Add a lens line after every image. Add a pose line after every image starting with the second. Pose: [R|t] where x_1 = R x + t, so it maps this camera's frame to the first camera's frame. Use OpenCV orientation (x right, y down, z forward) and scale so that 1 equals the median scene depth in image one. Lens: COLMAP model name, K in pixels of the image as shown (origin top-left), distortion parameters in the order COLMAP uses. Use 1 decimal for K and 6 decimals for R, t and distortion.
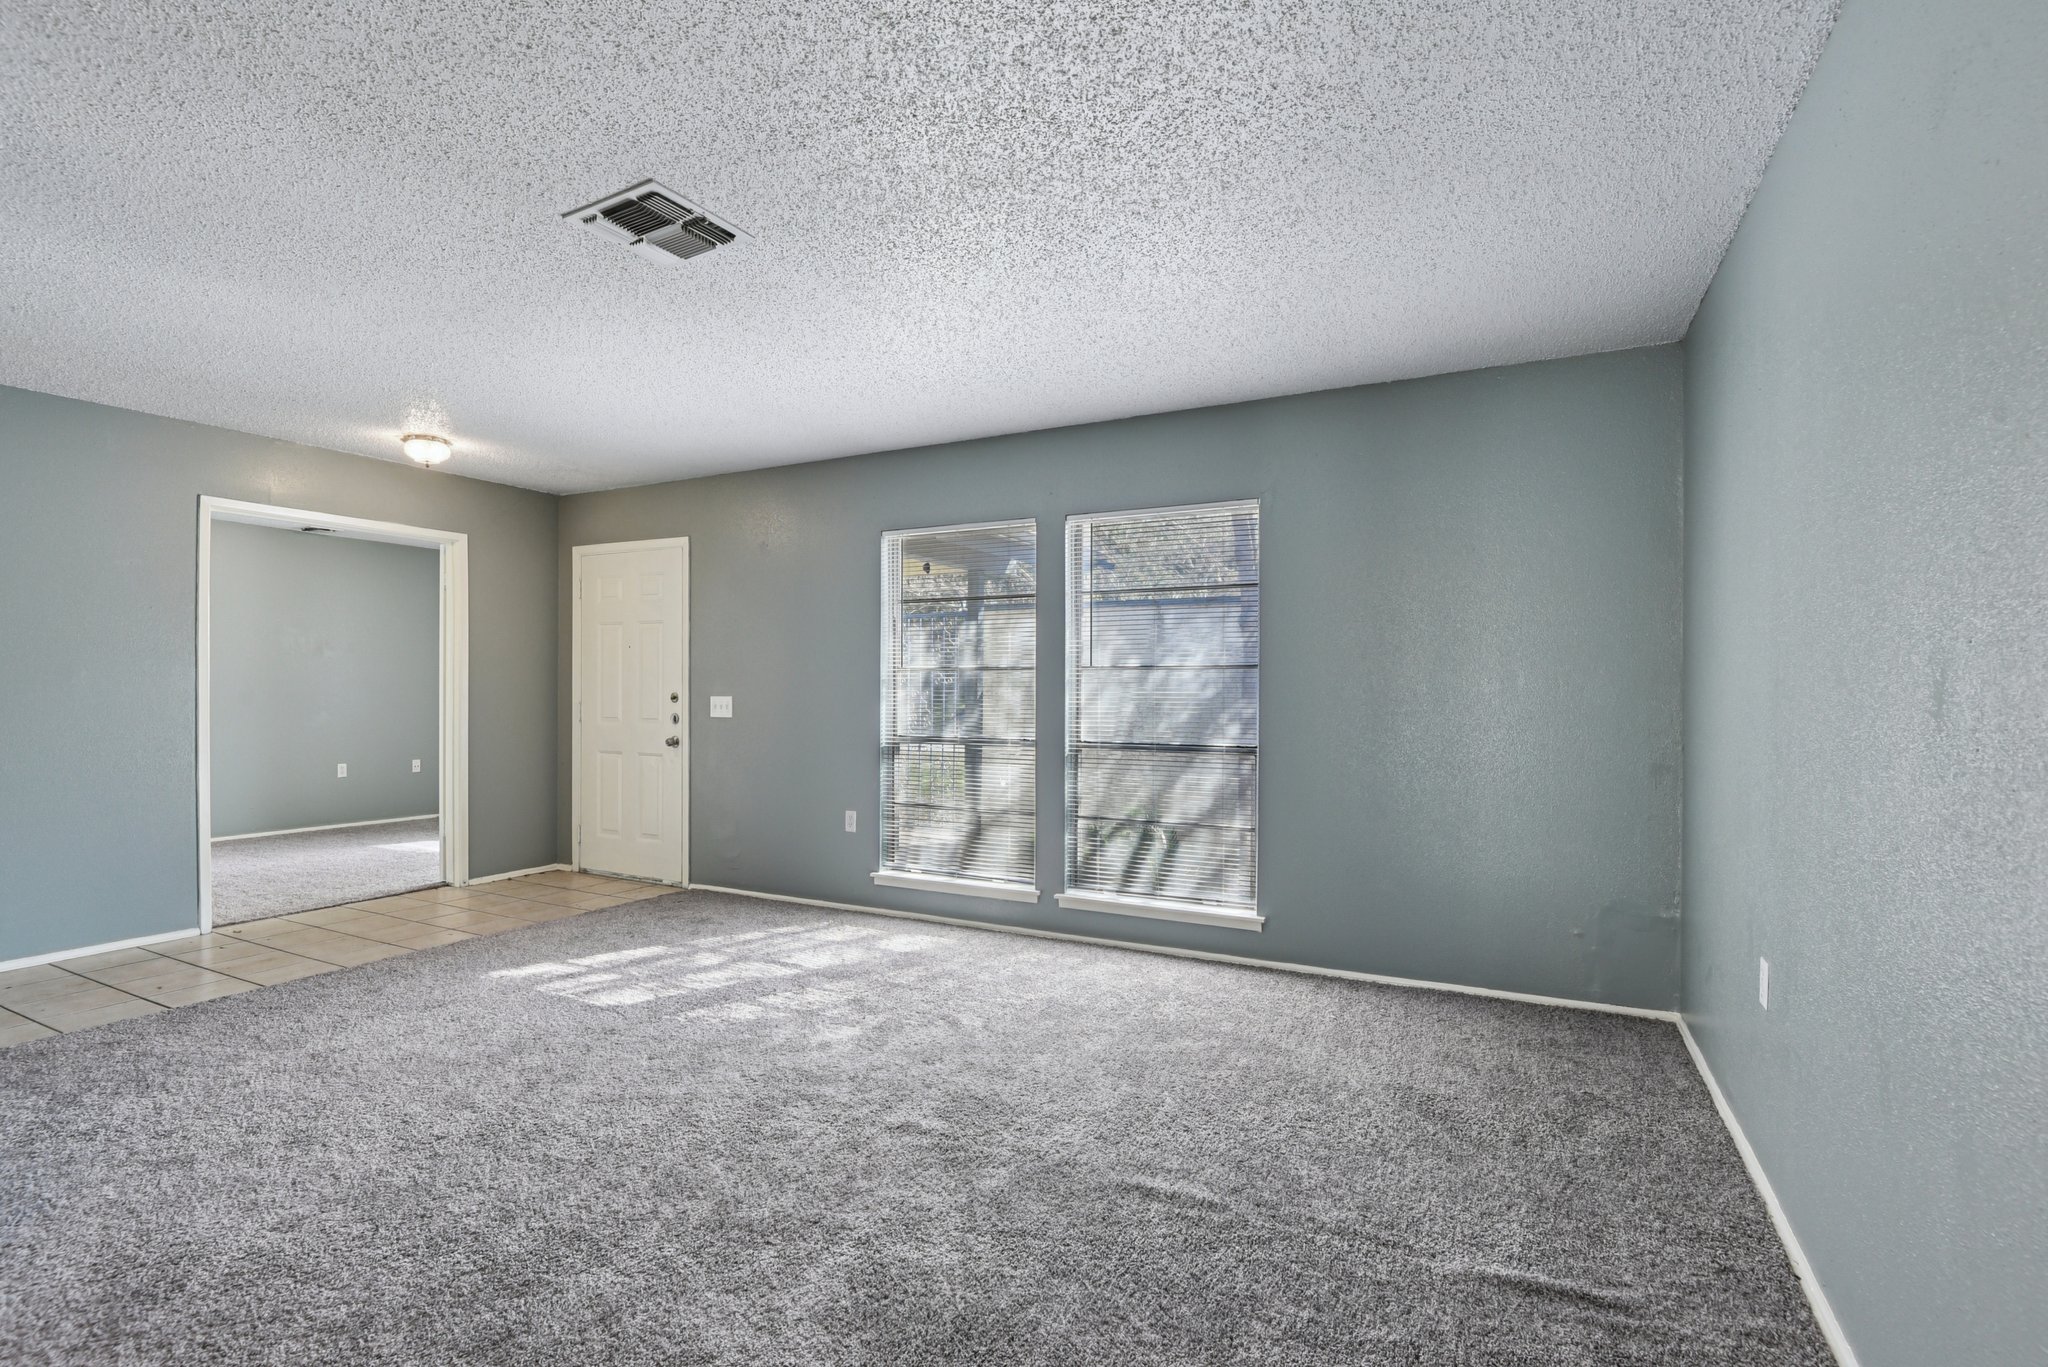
lens RADIAL K [[949.4, 0, 1014.6], [0, 949.4, 695.9], [0, 0, 1]] dist [-0.000728, -0.009915]
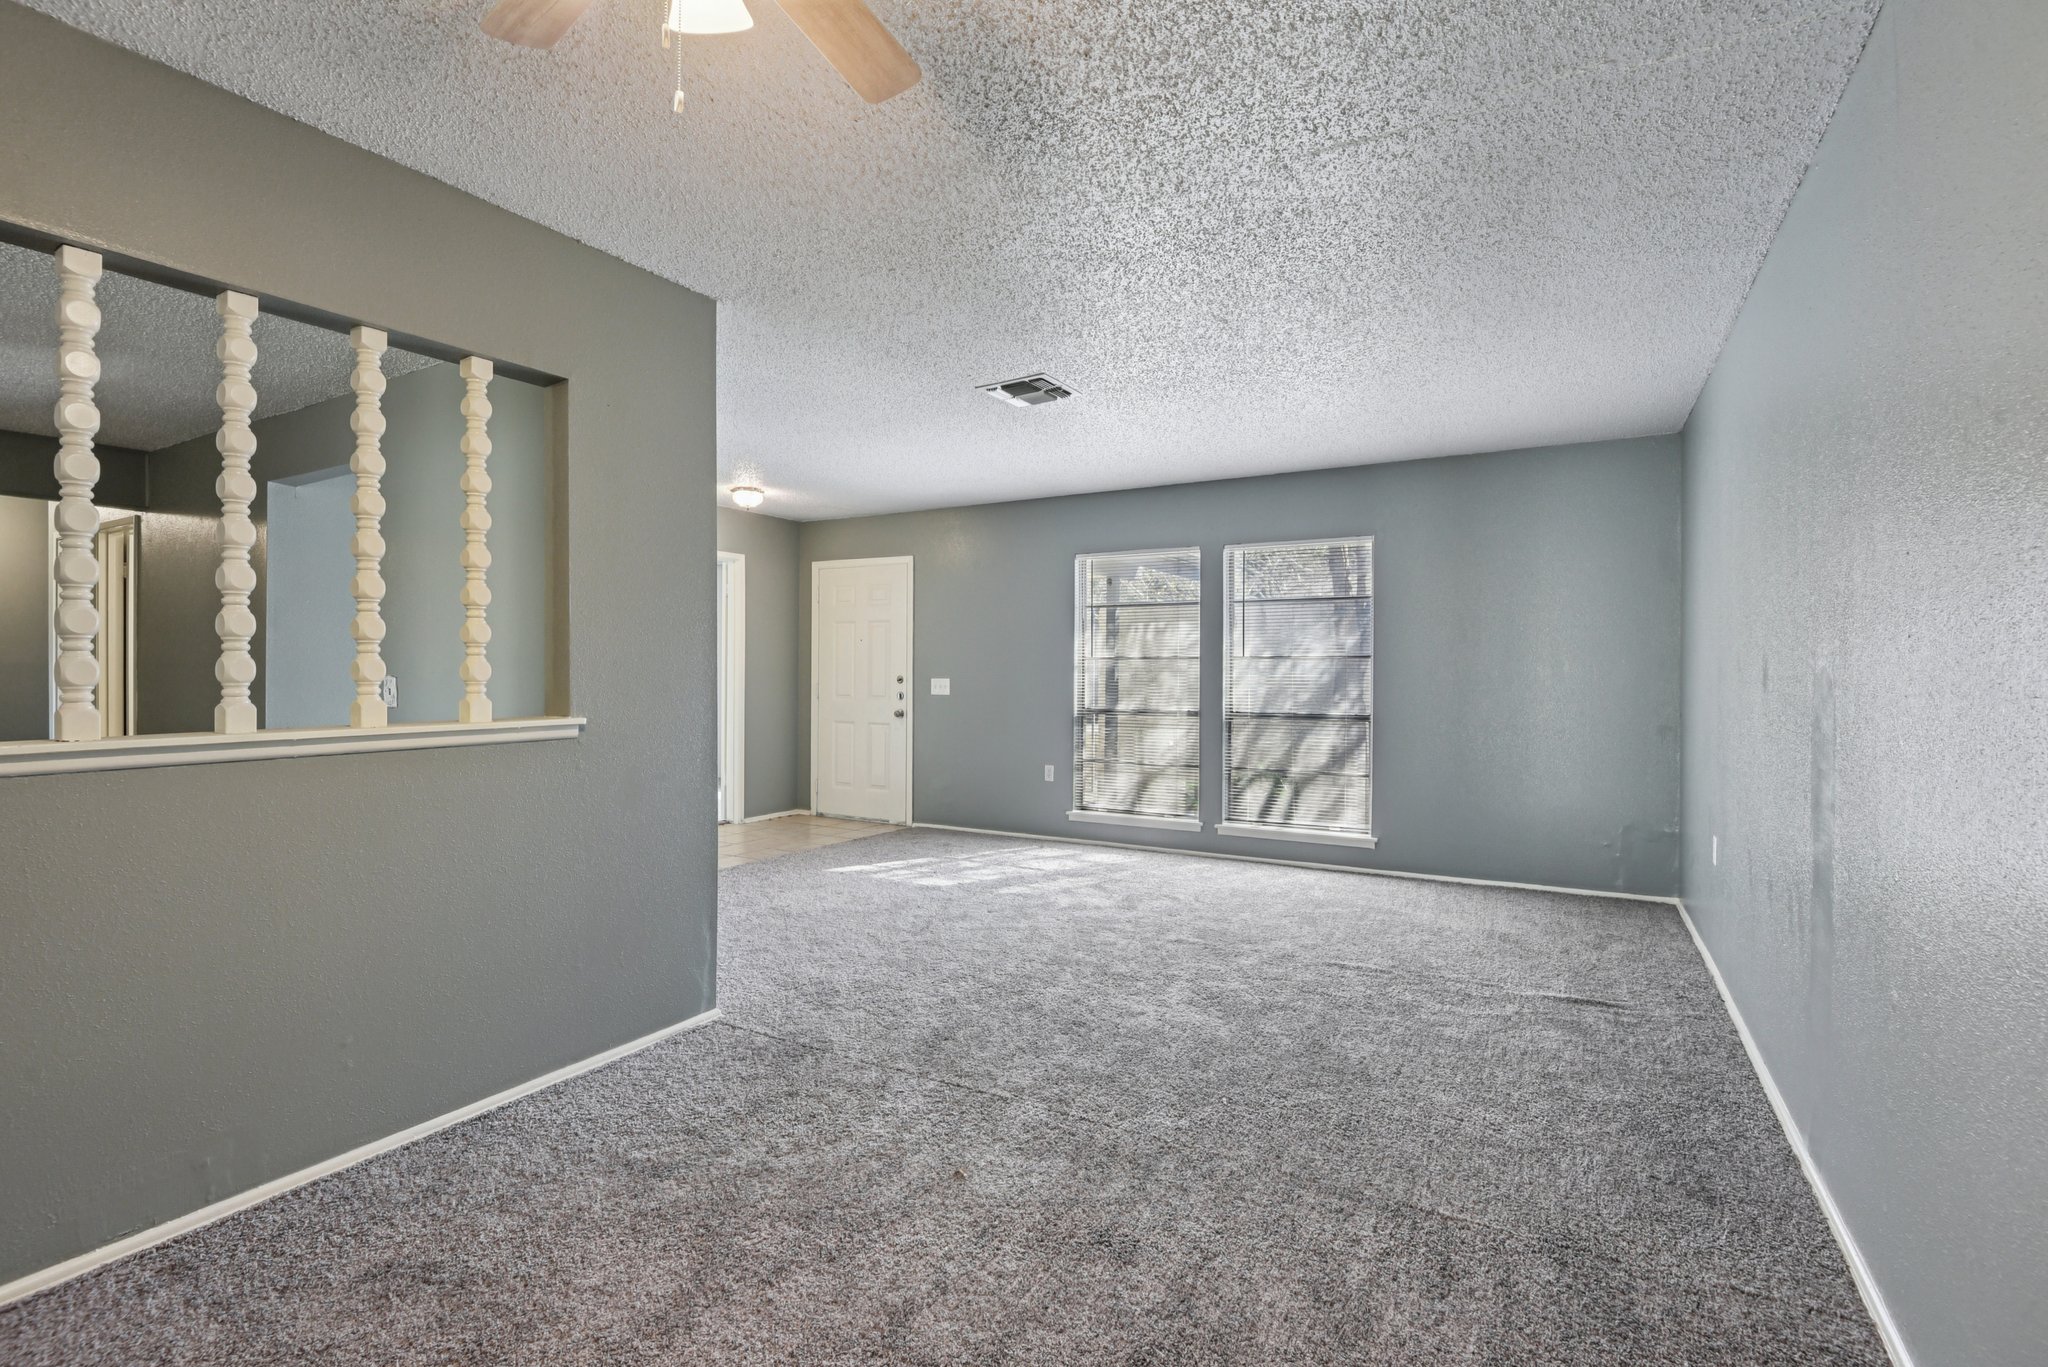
lens RADIAL K [[942.4, 0, 1018.7], [0, 942.4, 679.1], [0, 0, 1]] dist [0.001484, -0.009321]
pose [[0.999229, 0.001202, -0.039243, -0.205698], [-0.001267, 0.999998, -0.001635, 0.004249], [0.039241, 0.001683, 0.999228, -0.395115]]
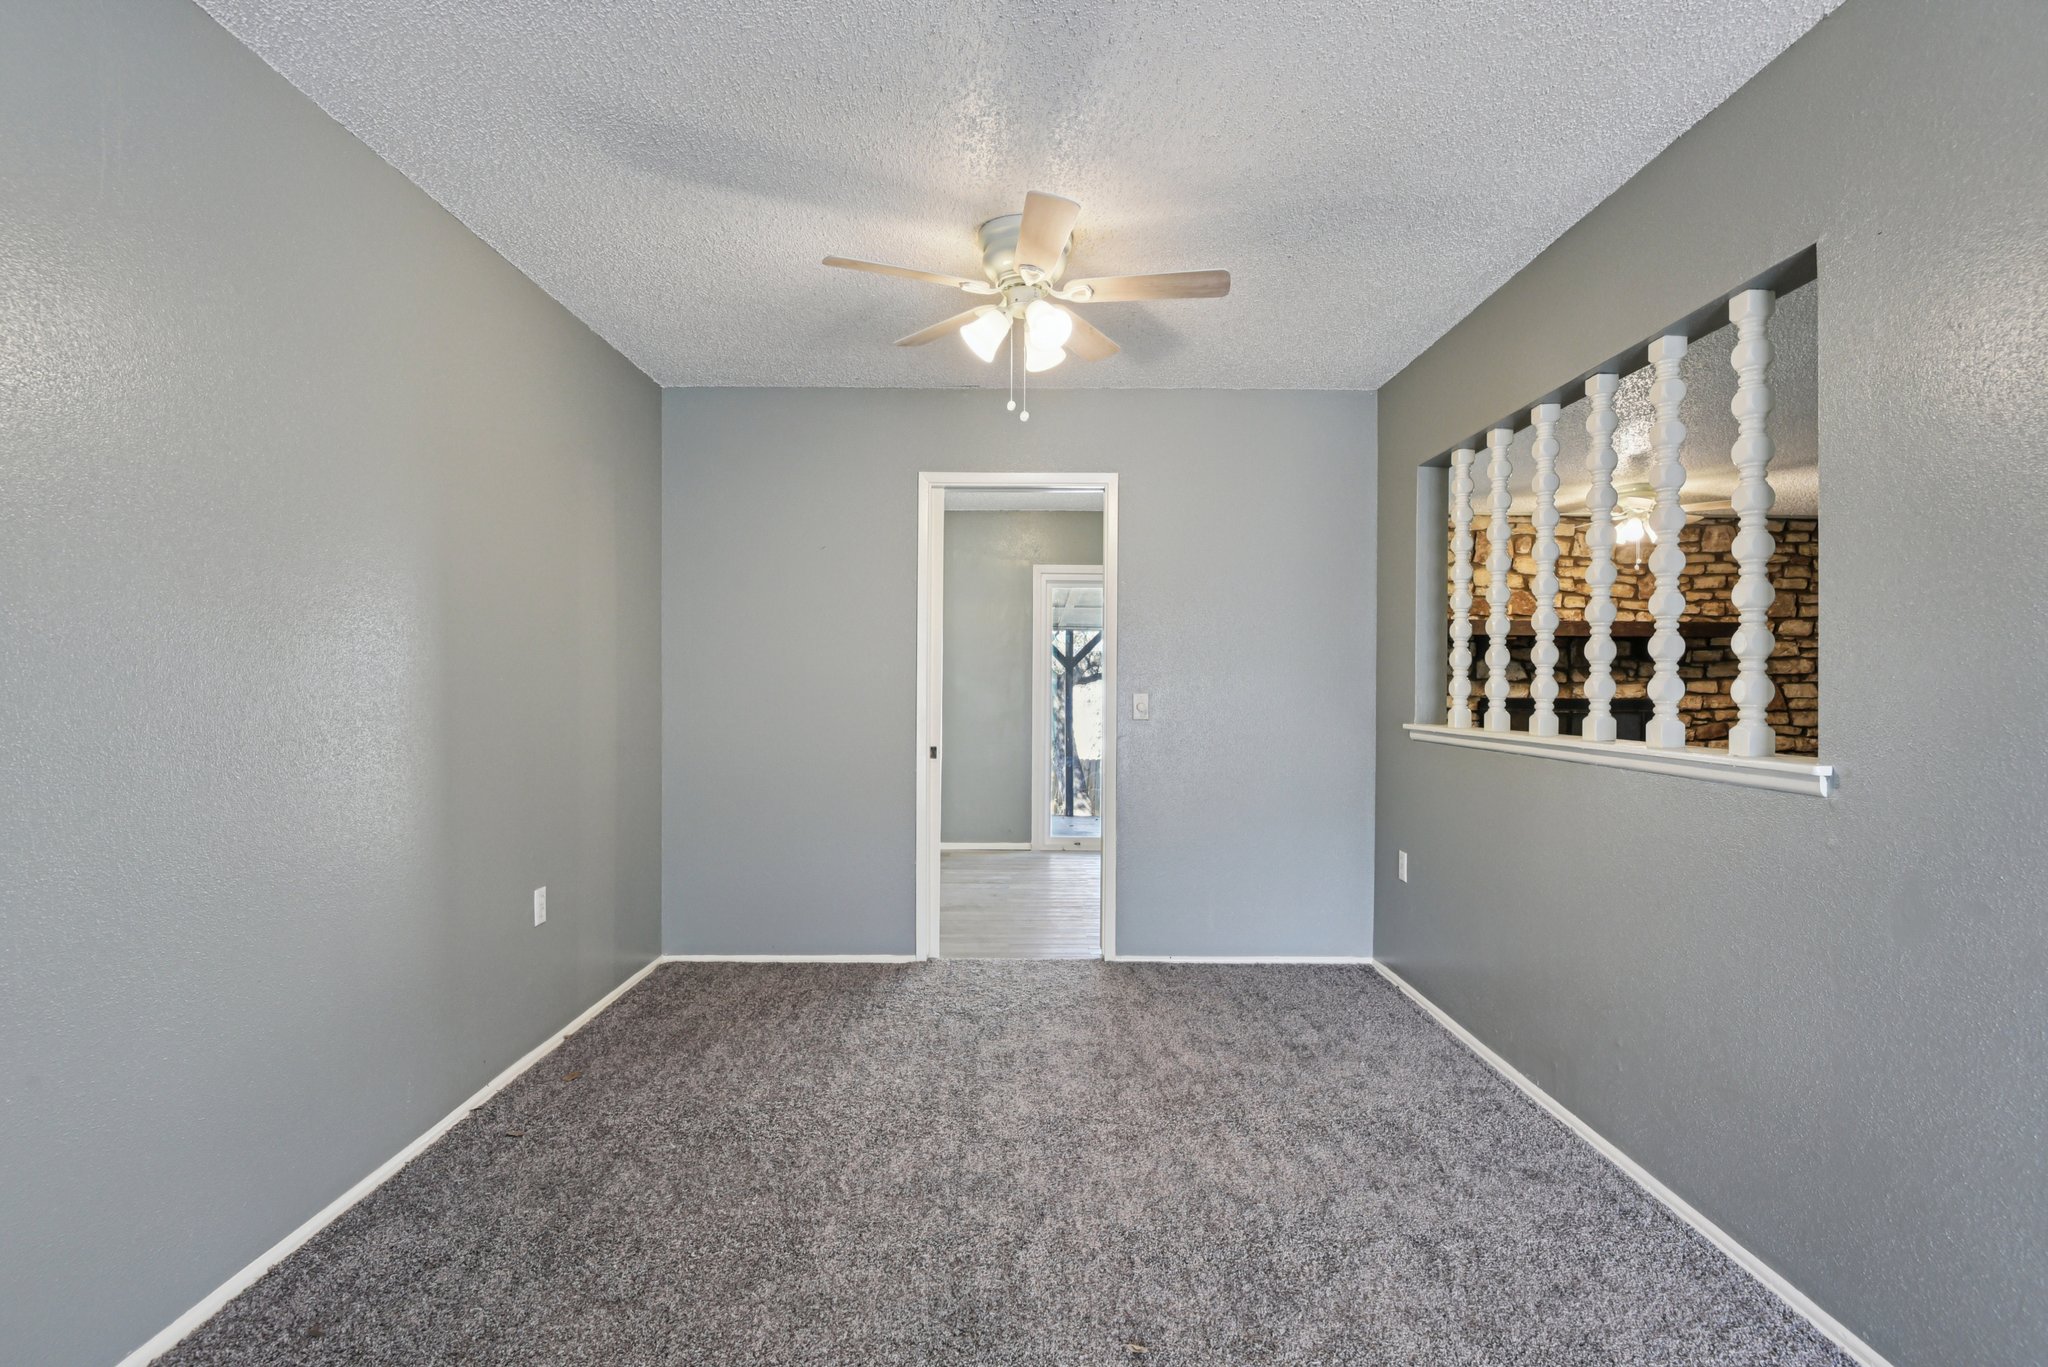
lens RADIAL K [[949.4, 0, 1014.6], [0, 949.4, 695.9], [0, 0, 1]] dist [-0.000728, -0.009915]
pose [[-0.885584, 0.001126, -0.464478, -0.018892], [-0.010302, 0.999703, 0.022066, -0.006538], [0.464365, 0.024326, -0.885310, 0.481847]]
